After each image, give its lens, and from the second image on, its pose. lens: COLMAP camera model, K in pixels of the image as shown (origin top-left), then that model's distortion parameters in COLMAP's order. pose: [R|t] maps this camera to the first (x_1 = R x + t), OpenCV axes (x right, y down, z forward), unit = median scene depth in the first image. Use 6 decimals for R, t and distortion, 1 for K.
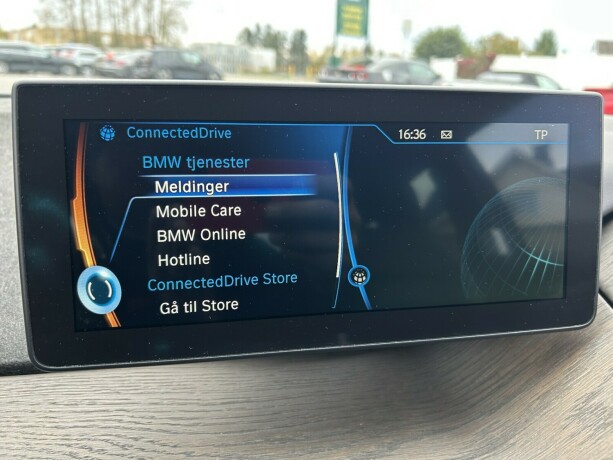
lens RADIAL K [[468.9, 0, 303.9], [0, 468.9, 229.1], [0, 0, 1]] dist [0.046023, -0.069445]
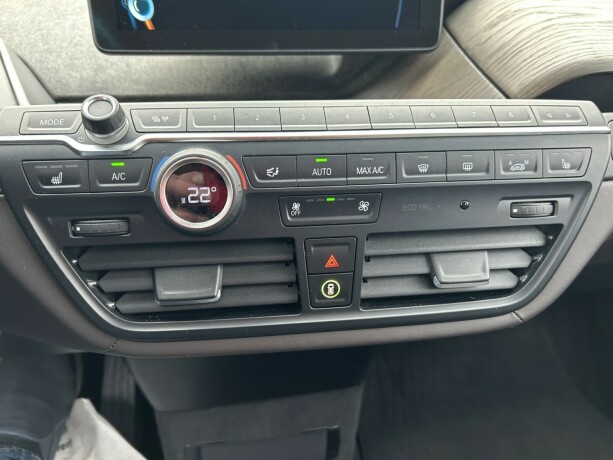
lens RADIAL K [[468.8, 0, 304.0], [0, 468.8, 231.3], [0, 0, 1]] dist [0.046138, -0.069101]
pose [[0.999518, 0.002004, -0.030969, 0.190841], [0.002744, 0.988297, 0.152517, 0.507118], [0.030912, -0.152528, 0.987816, -0.609184]]
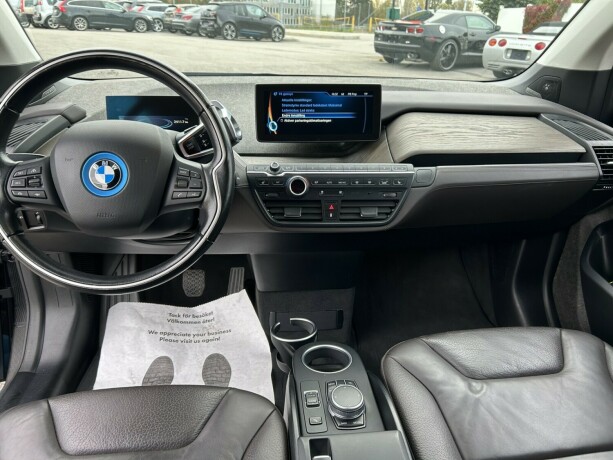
lens RADIAL K [[468.9, 0, 310.7], [0, 468.9, 245.1], [0, 0, 1]] dist [0.023238, -0.003868]
pose [[0.993884, 0.035049, -0.104718, 0.424373], [-0.021828, 0.991938, 0.124829, 0.557667], [0.108249, -0.121779, 0.986637, -3.005075]]
